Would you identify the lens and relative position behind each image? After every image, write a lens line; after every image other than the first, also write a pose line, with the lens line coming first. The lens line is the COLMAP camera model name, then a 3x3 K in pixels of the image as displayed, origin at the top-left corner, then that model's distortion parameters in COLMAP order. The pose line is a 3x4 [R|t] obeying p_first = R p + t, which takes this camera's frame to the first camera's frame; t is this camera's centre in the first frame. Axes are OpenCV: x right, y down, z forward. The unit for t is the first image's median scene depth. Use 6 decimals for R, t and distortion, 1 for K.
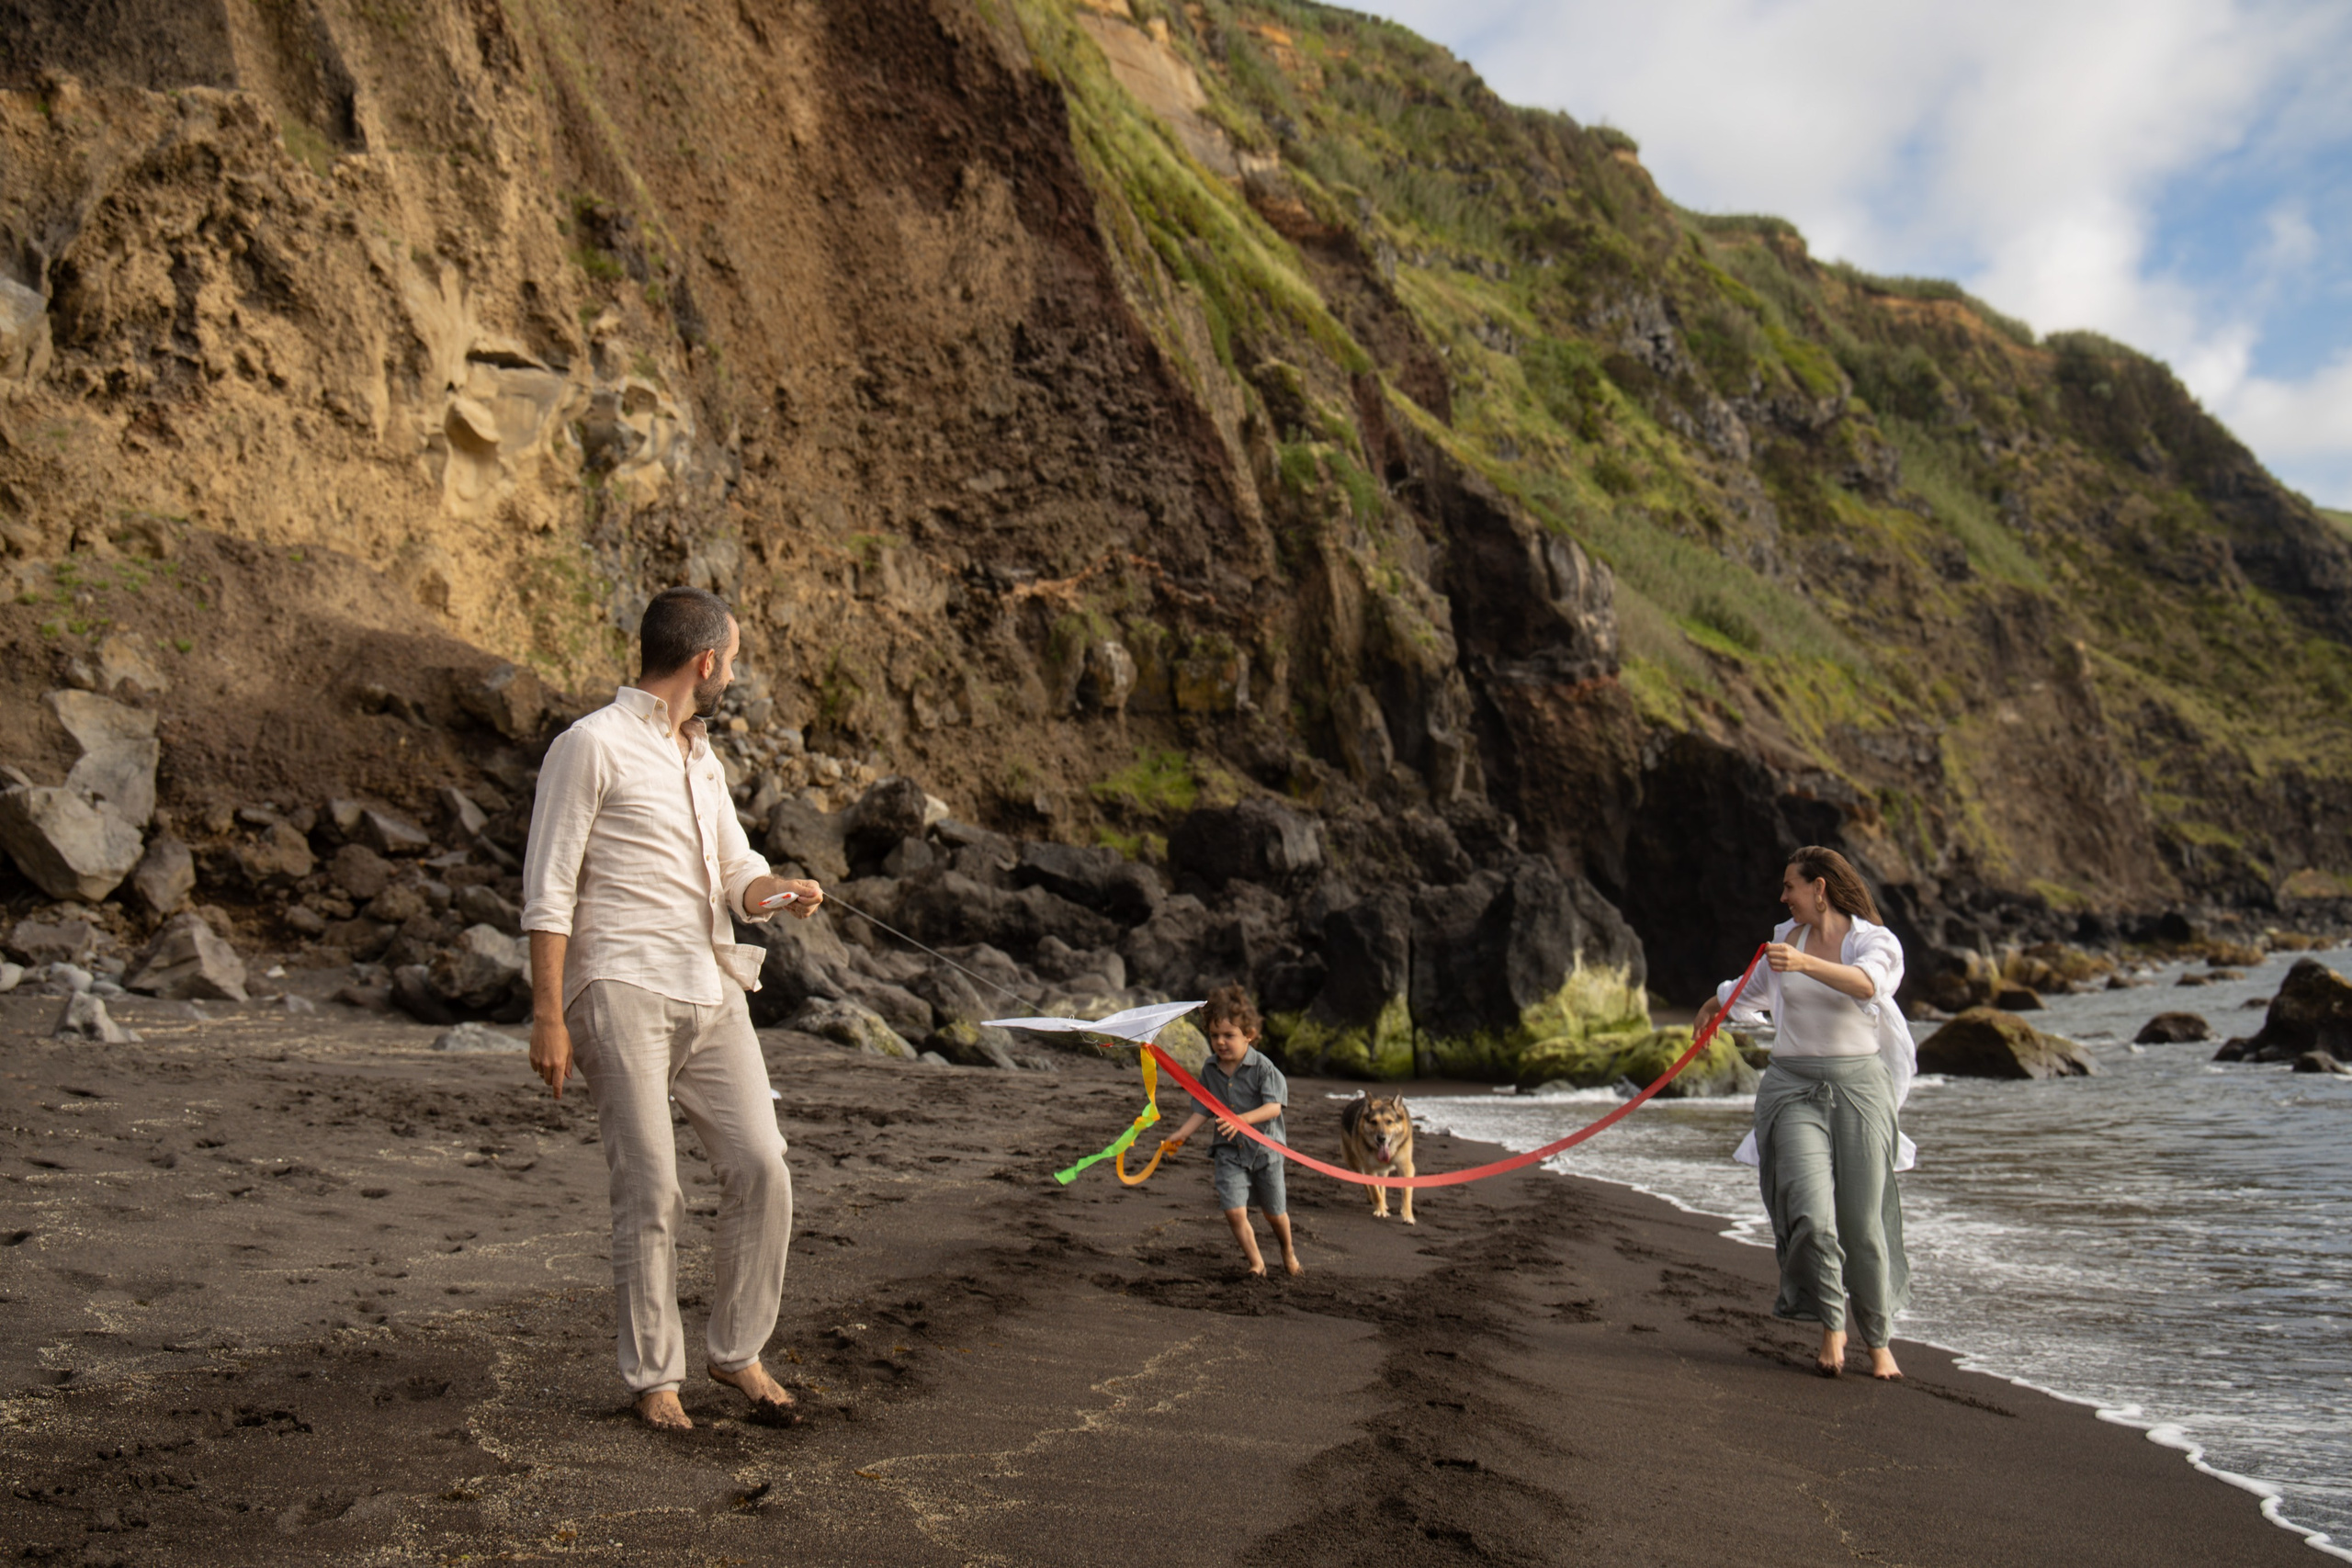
lens RADIAL K [[2564.4, 0, 1169.0], [0, 2564.4, 796.9], [0, 0, 1]] dist [0.051263, -0.012060]
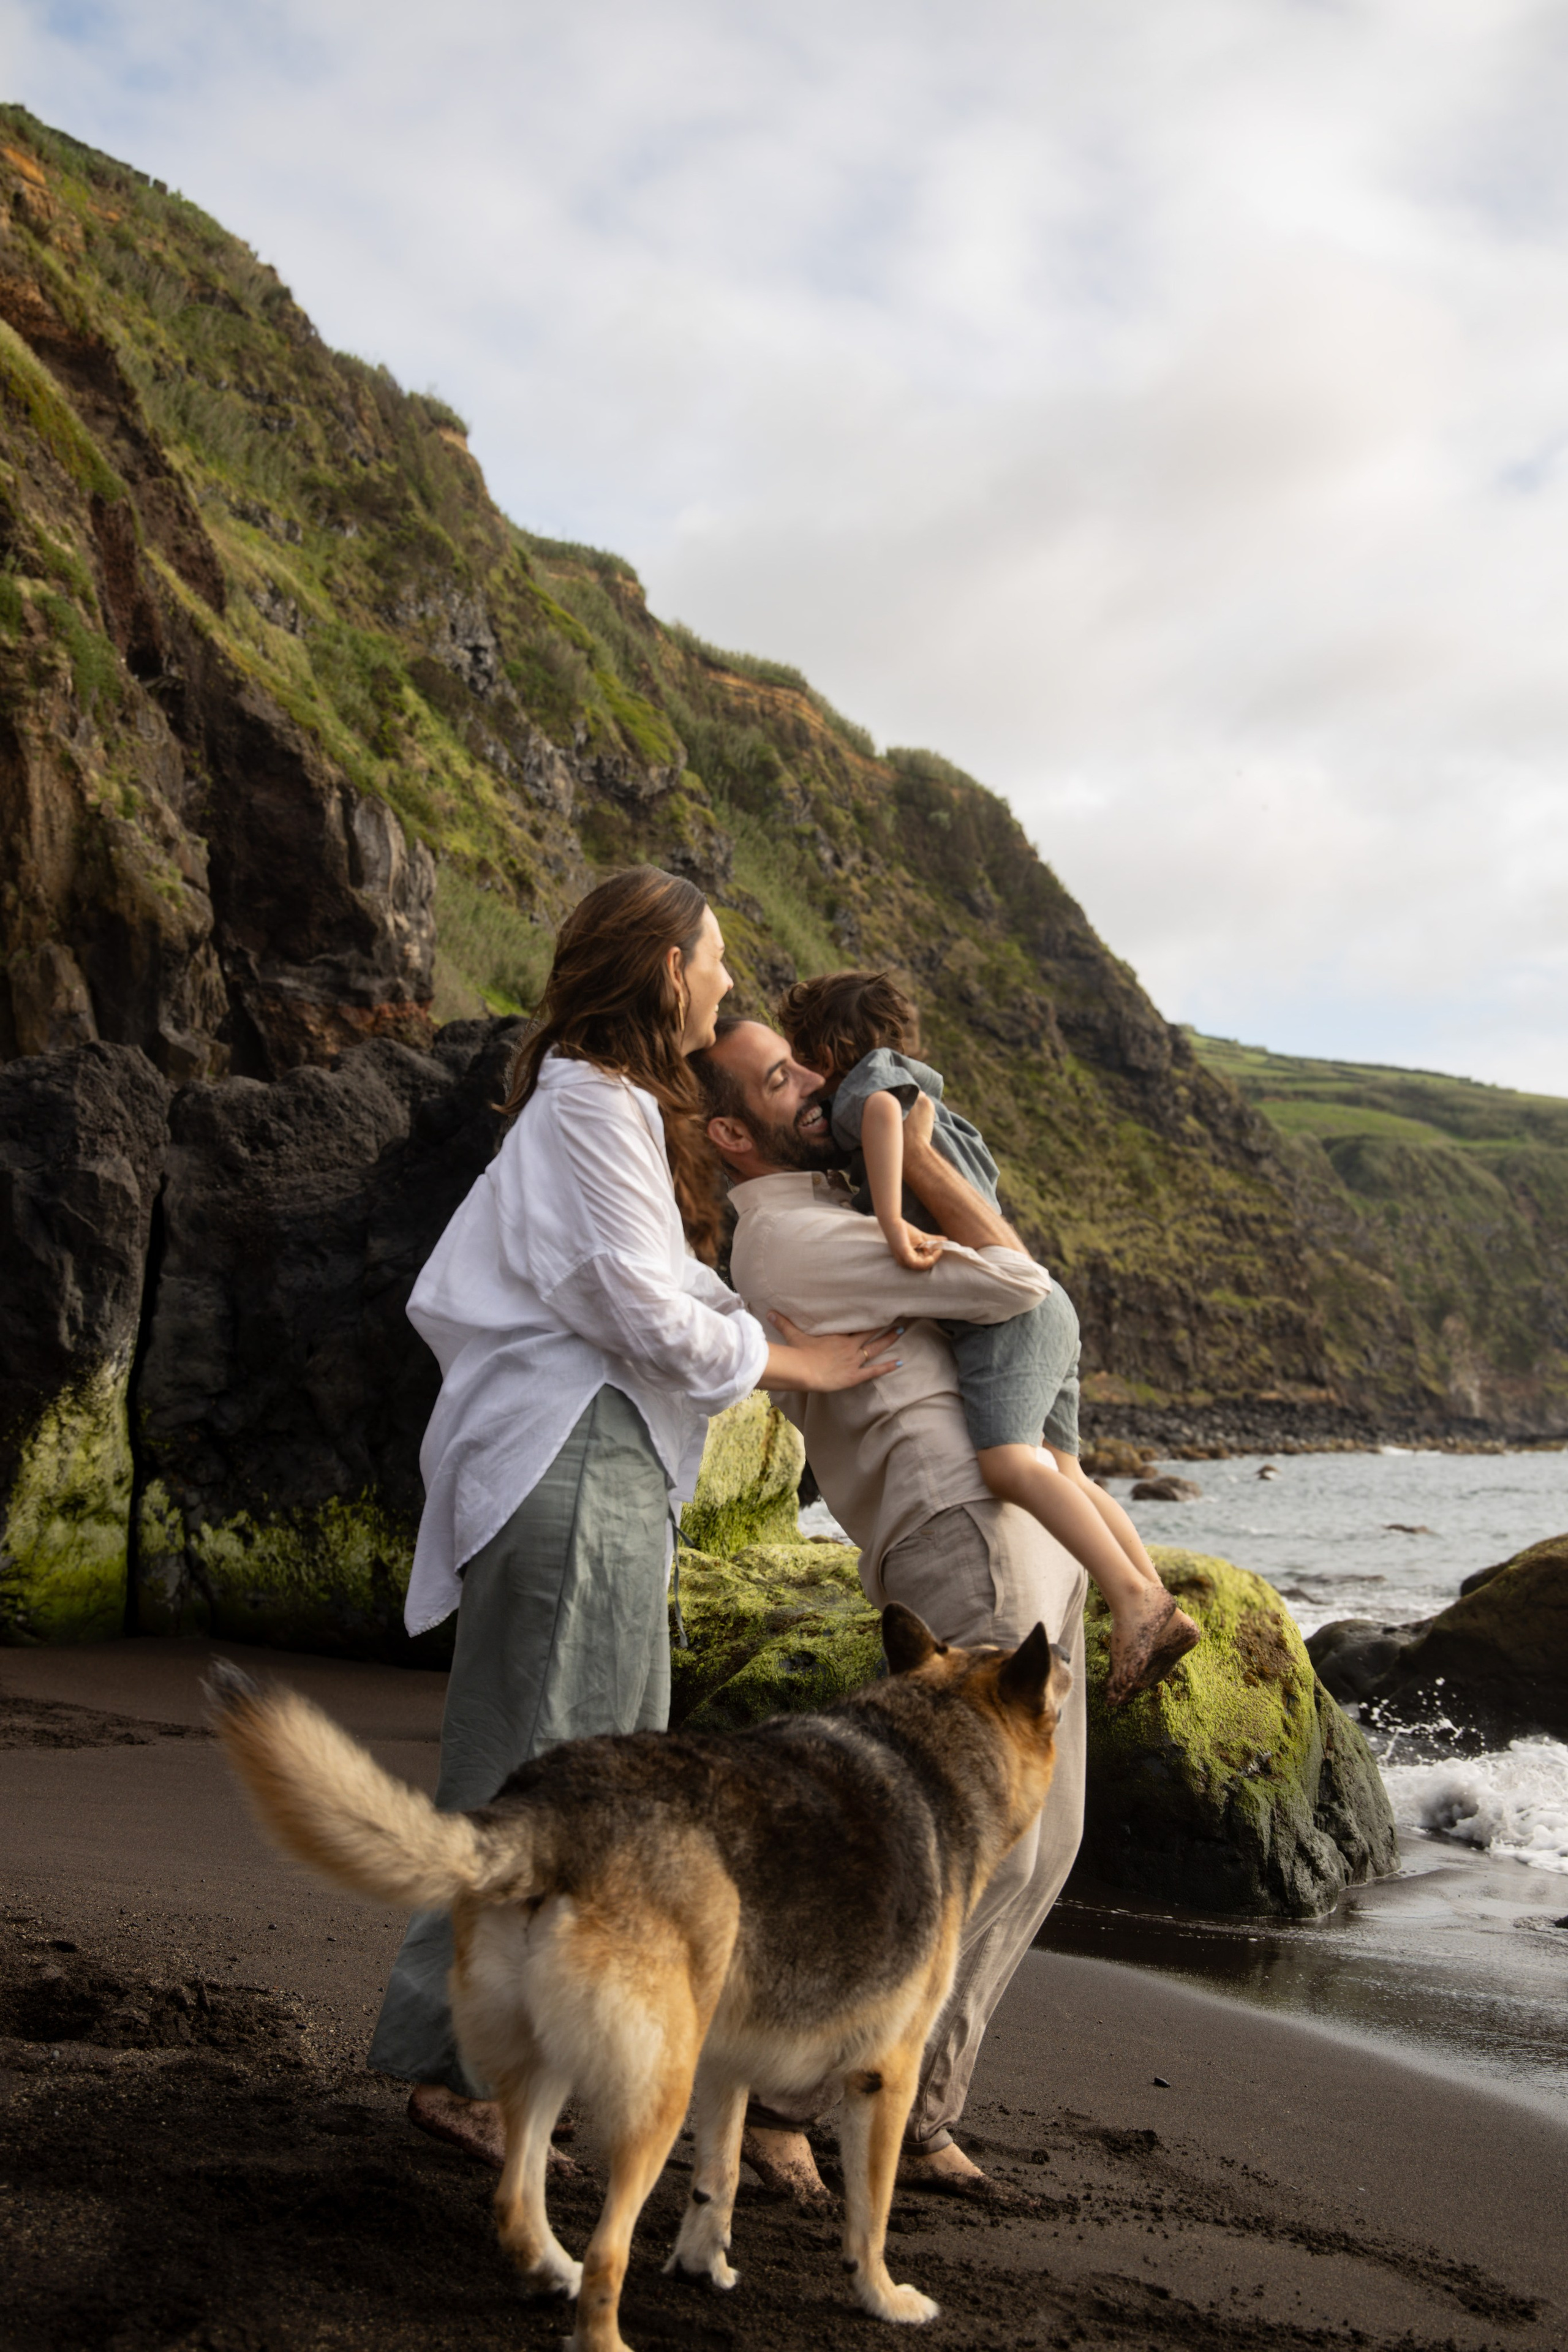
lens RADIAL K [[3005.7, 0, 773.5], [0, 3005.7, 1168.1], [0, 0, 1]] dist [0.094790, 0.132585]
pose [[0.946450, 0.106228, 0.304873, 0.020058], [-0.101100, 0.994342, -0.032607, 0.021100], [-0.306612, 0.000038, 0.951835, 0.236521]]
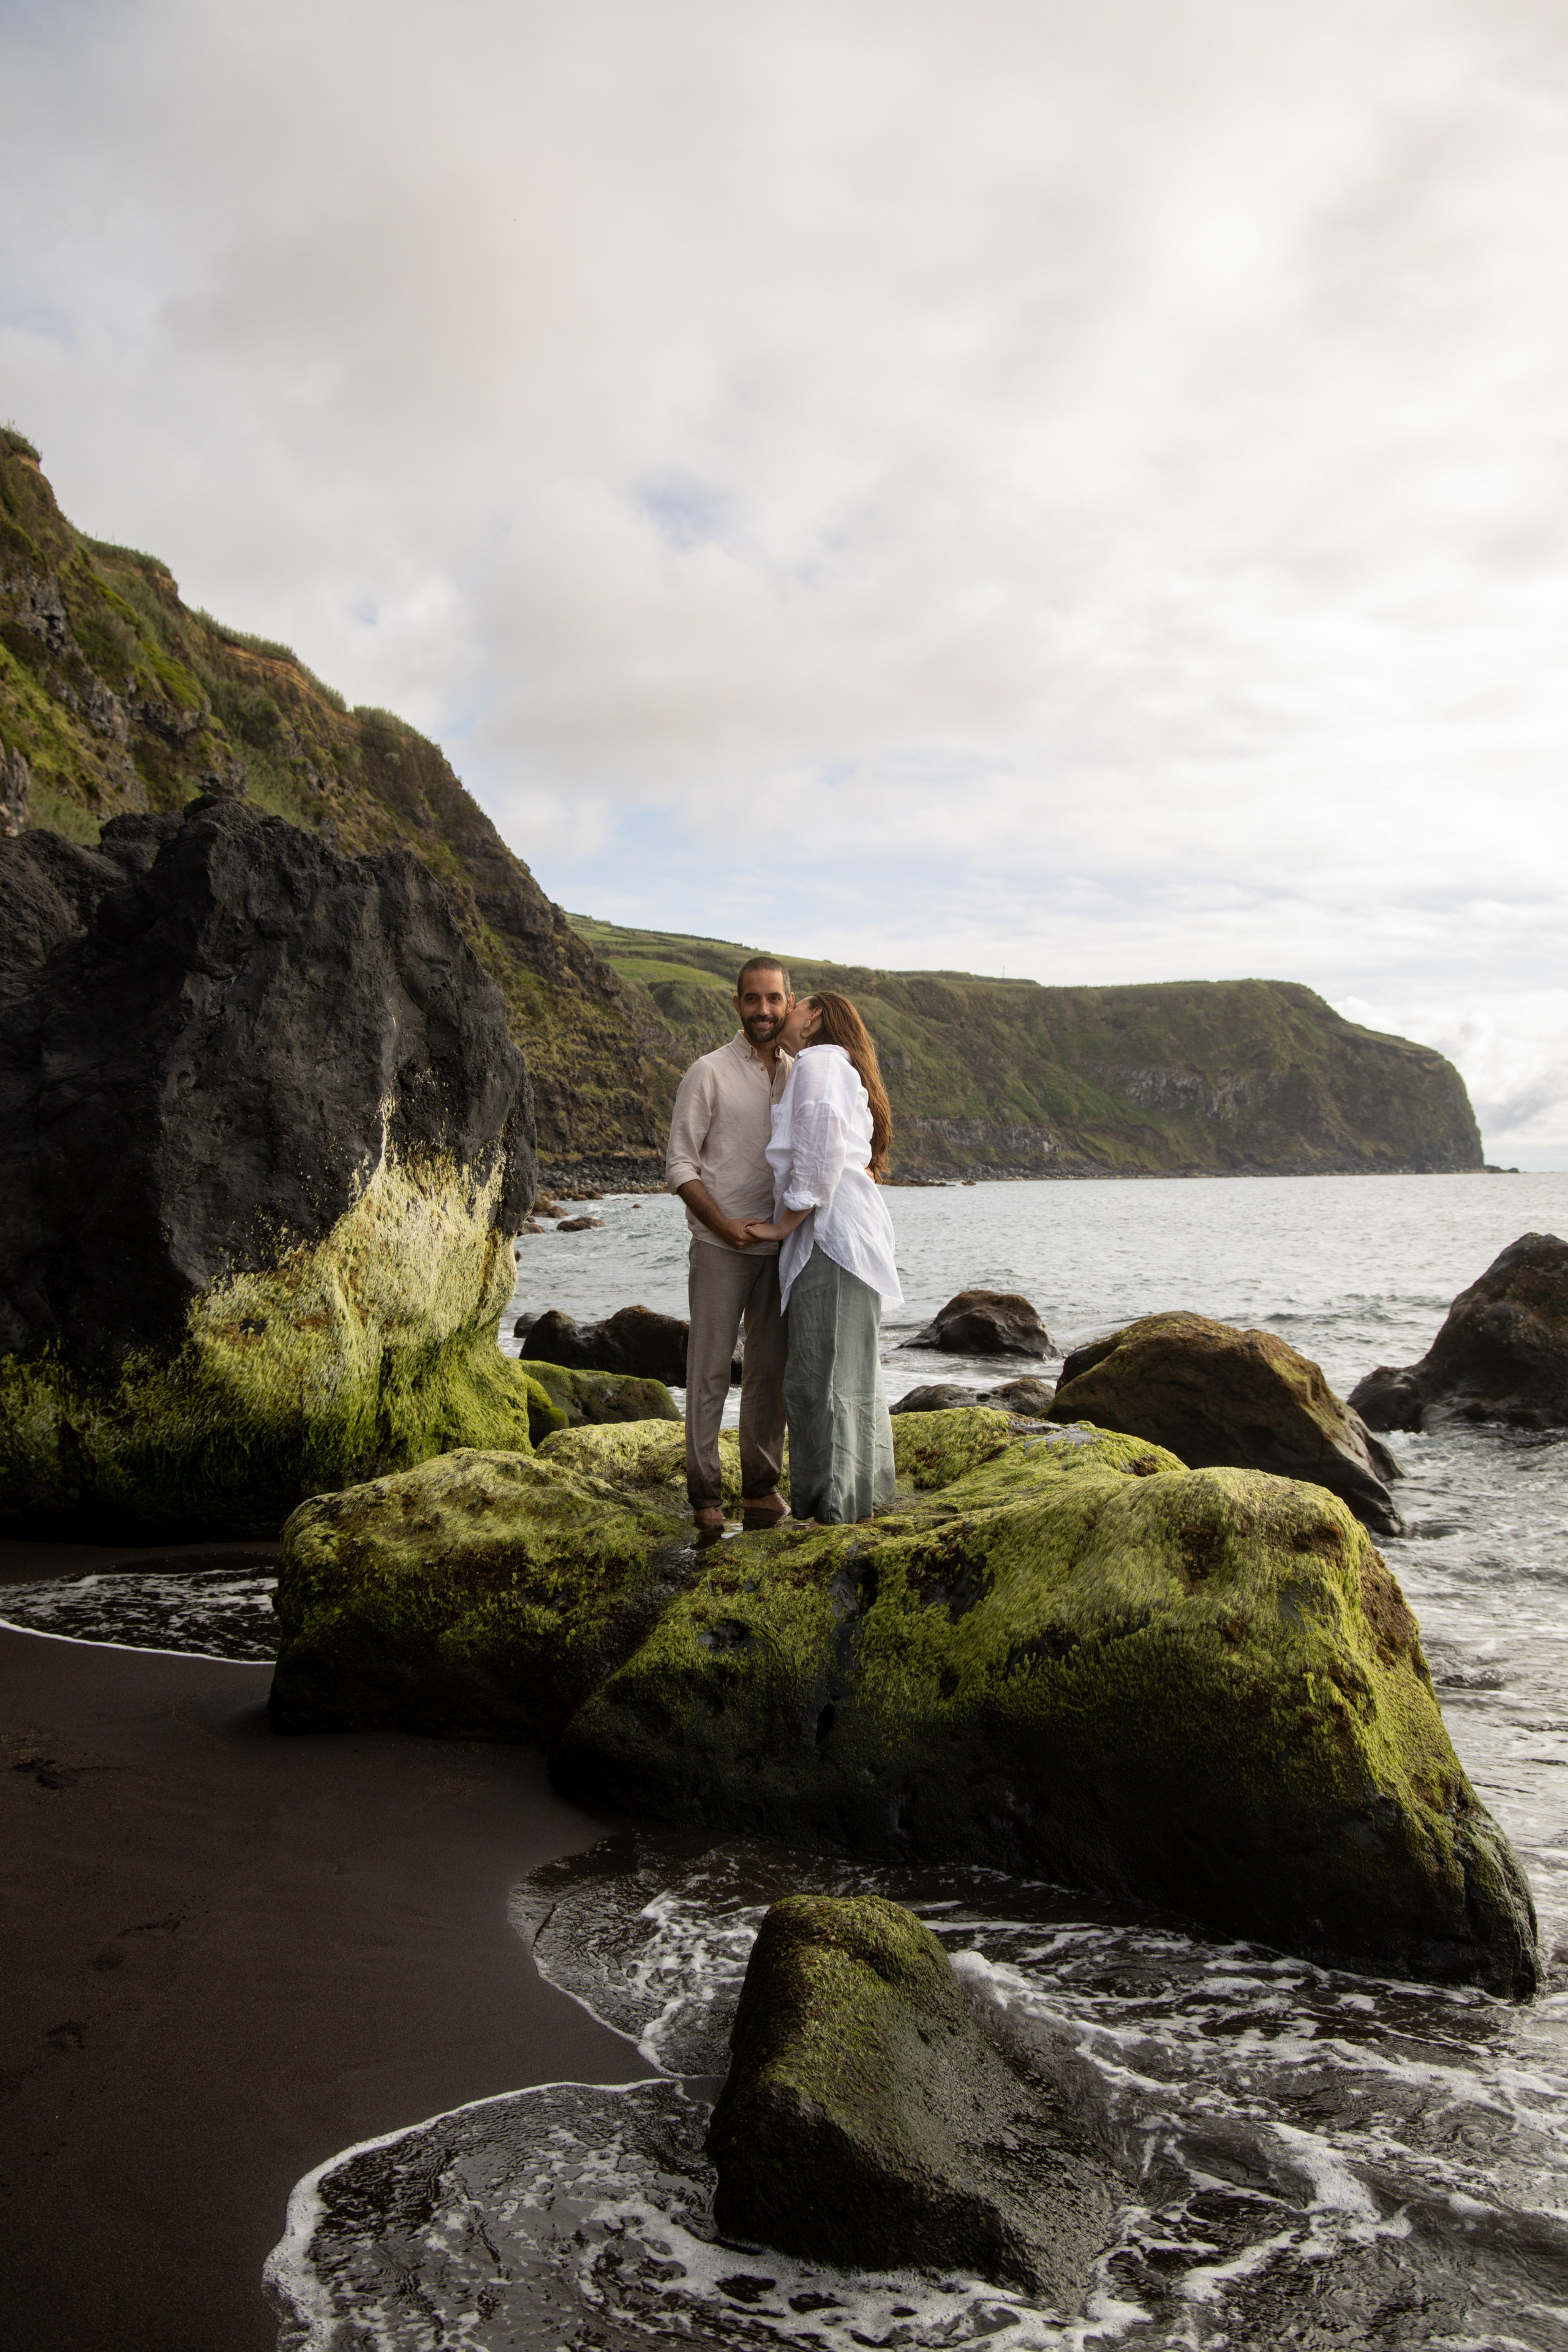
lens RADIAL K [[2022.6, 0, 768.6], [0, 2022.6, 1180.2], [0, 0, 1]] dist [-0.022030, 0.078102]
pose [[0.847073, 0.064144, 0.527591, 0.028039], [-0.094834, 0.995001, 0.031290, 0.021482], [-0.522947, -0.076538, 0.848922, 0.294213]]
